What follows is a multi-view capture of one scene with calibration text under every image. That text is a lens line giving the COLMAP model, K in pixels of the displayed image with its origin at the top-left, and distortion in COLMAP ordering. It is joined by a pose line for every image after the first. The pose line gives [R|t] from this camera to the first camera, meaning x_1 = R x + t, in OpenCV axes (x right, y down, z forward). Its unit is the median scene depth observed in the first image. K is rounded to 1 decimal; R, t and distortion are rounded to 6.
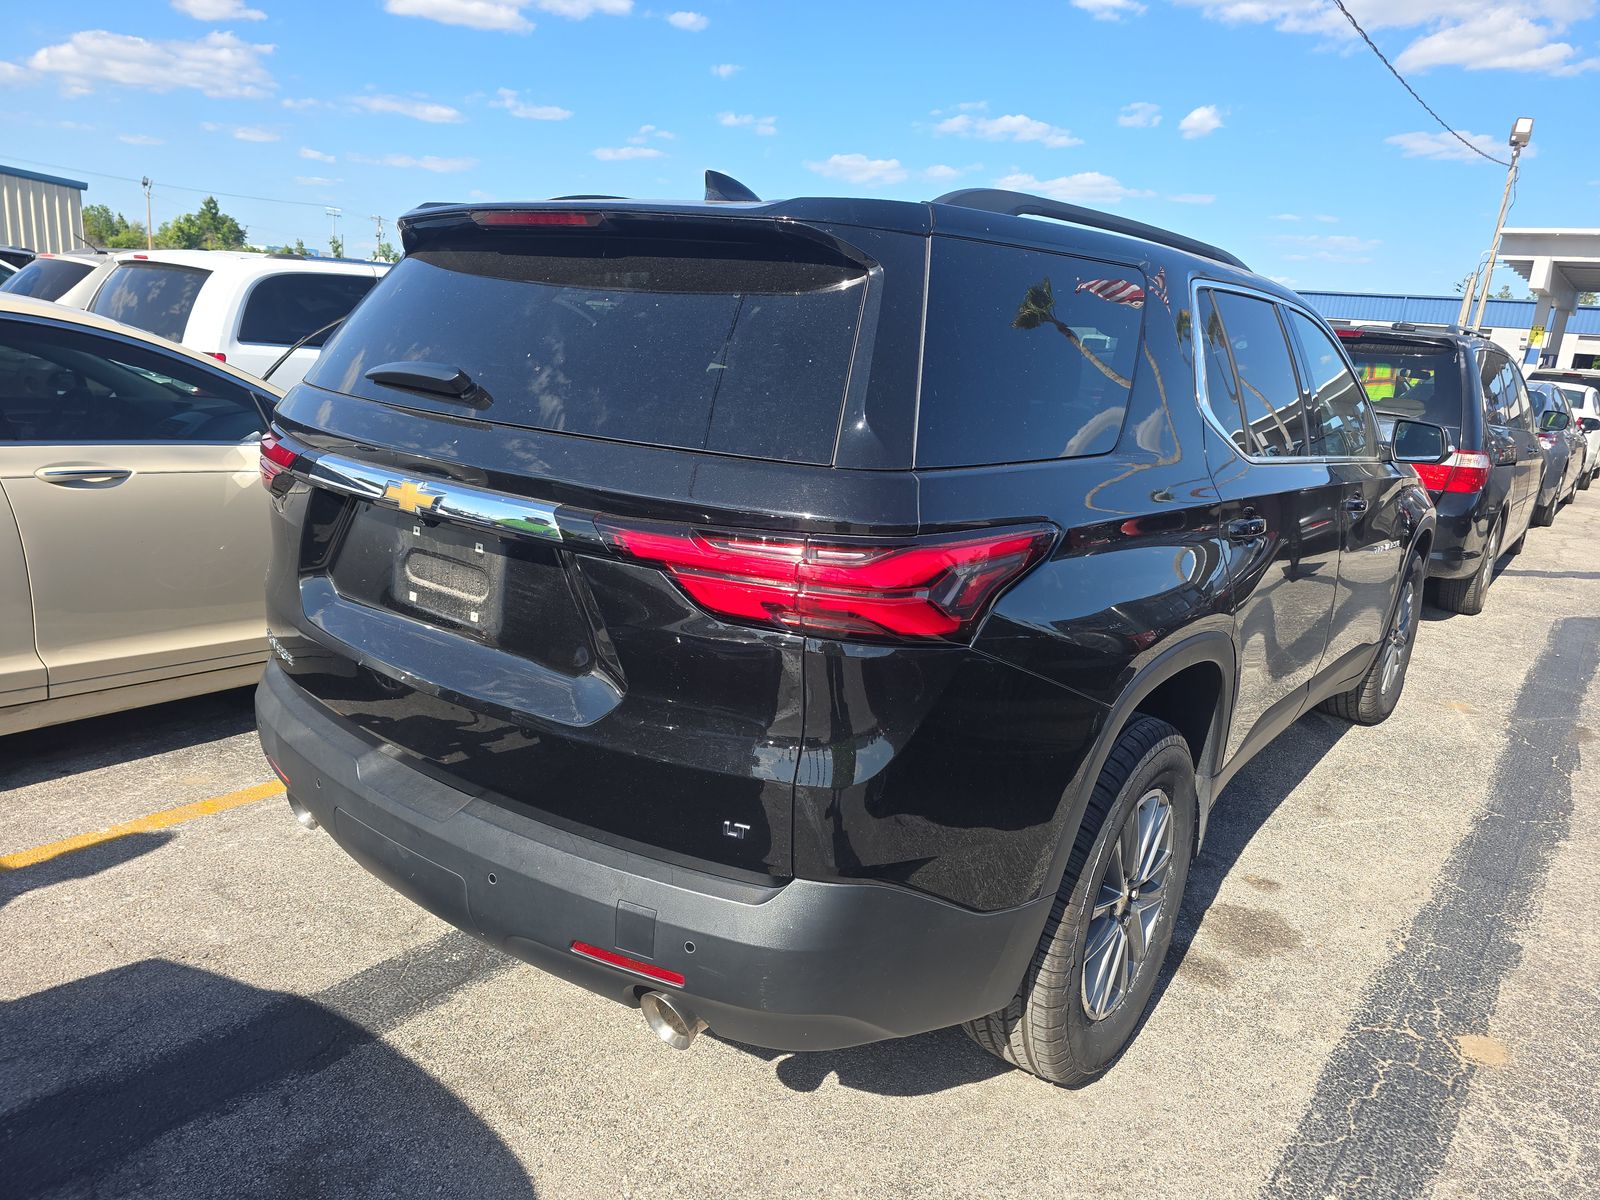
lens RADIAL K [[1086.9, 0, 803.2], [0, 1086.9, 559.9], [0, 0, 1]] dist [-0.000554, -0.000018]
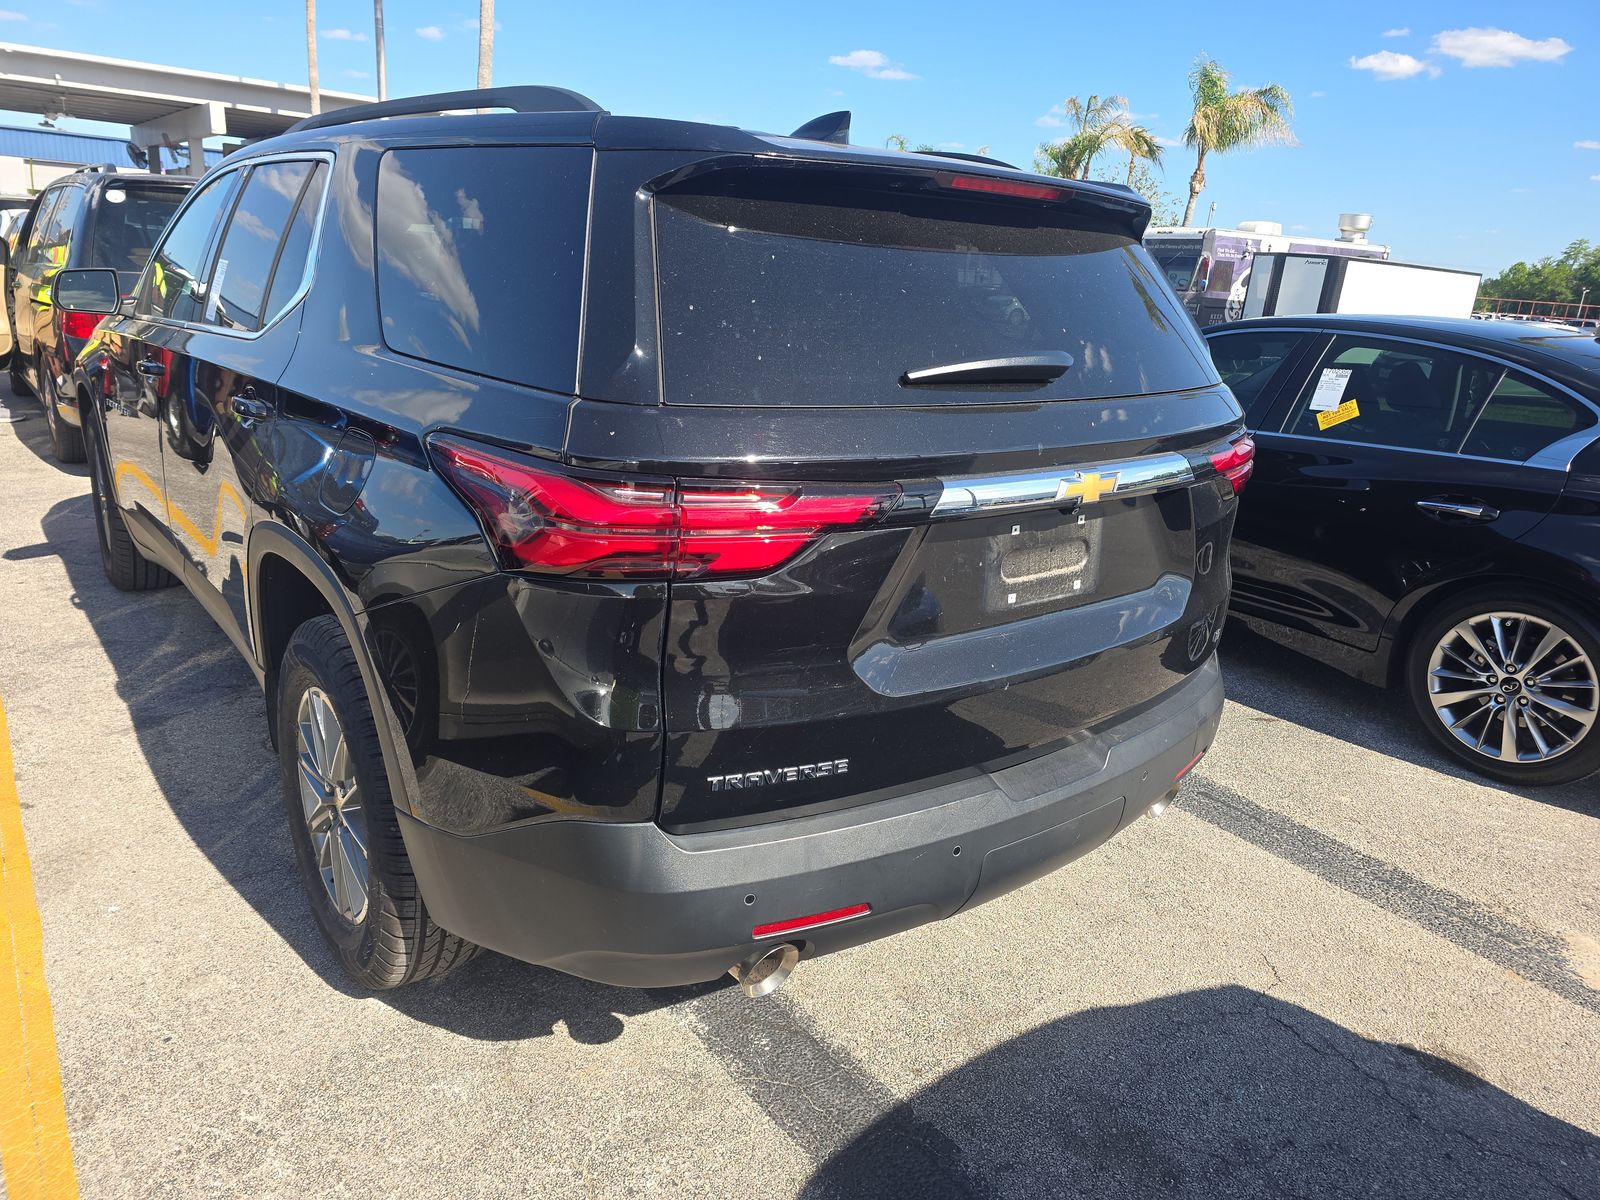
lens RADIAL K [[1087.5, 0, 800.0], [0, 1087.5, 600.0], [0, 0, 1]] dist [0.090377, -0.000083]
pose [[0.246880, -0.331189, 0.910694, -1.281038], [0.164026, 0.940506, 0.297565, -0.282476], [-0.955063, 0.075914, 0.286516, 0.896445]]
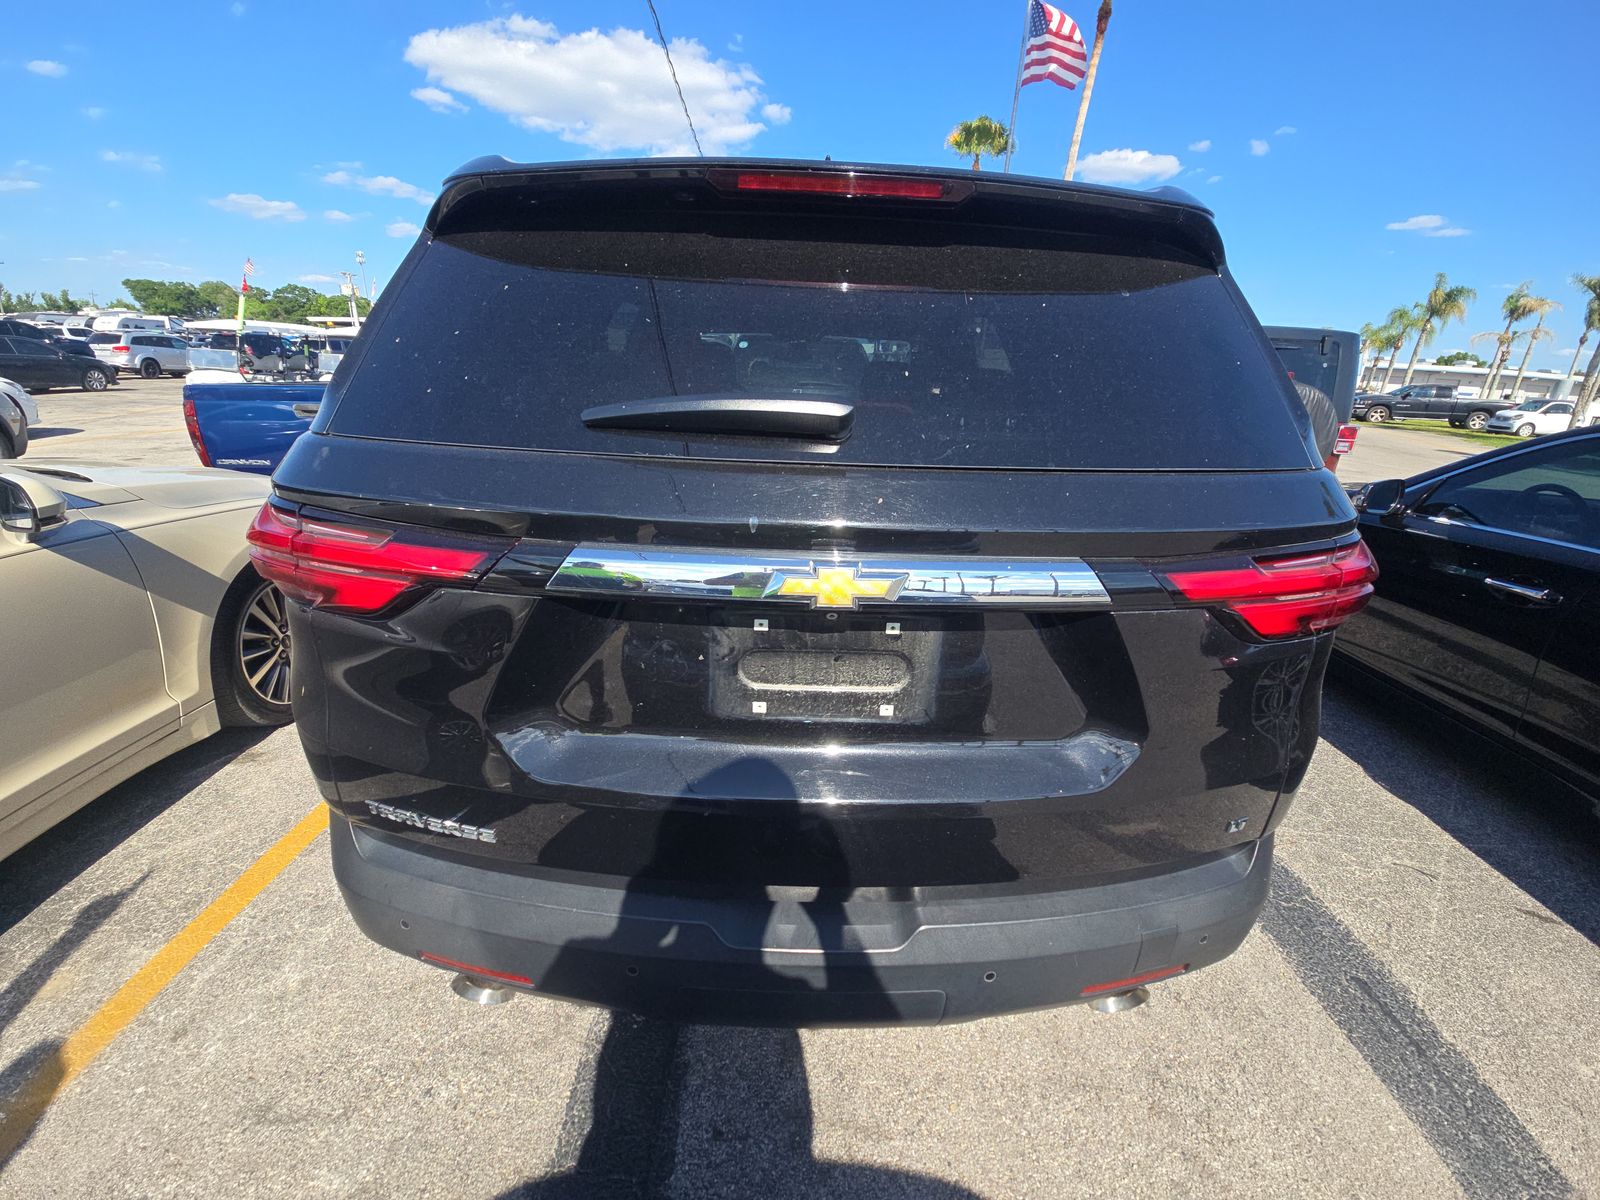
lens RADIAL K [[637.4, 0, 800.0], [0, 637.4, 600.0], [0, 0, 1]] dist [0.017411, -0.015031]
pose [[0.797420, -0.242539, 0.552537, -0.564398], [0.147672, 0.966261, 0.211025, -0.130551], [-0.585077, -0.086682, 0.806332, 0.619914]]
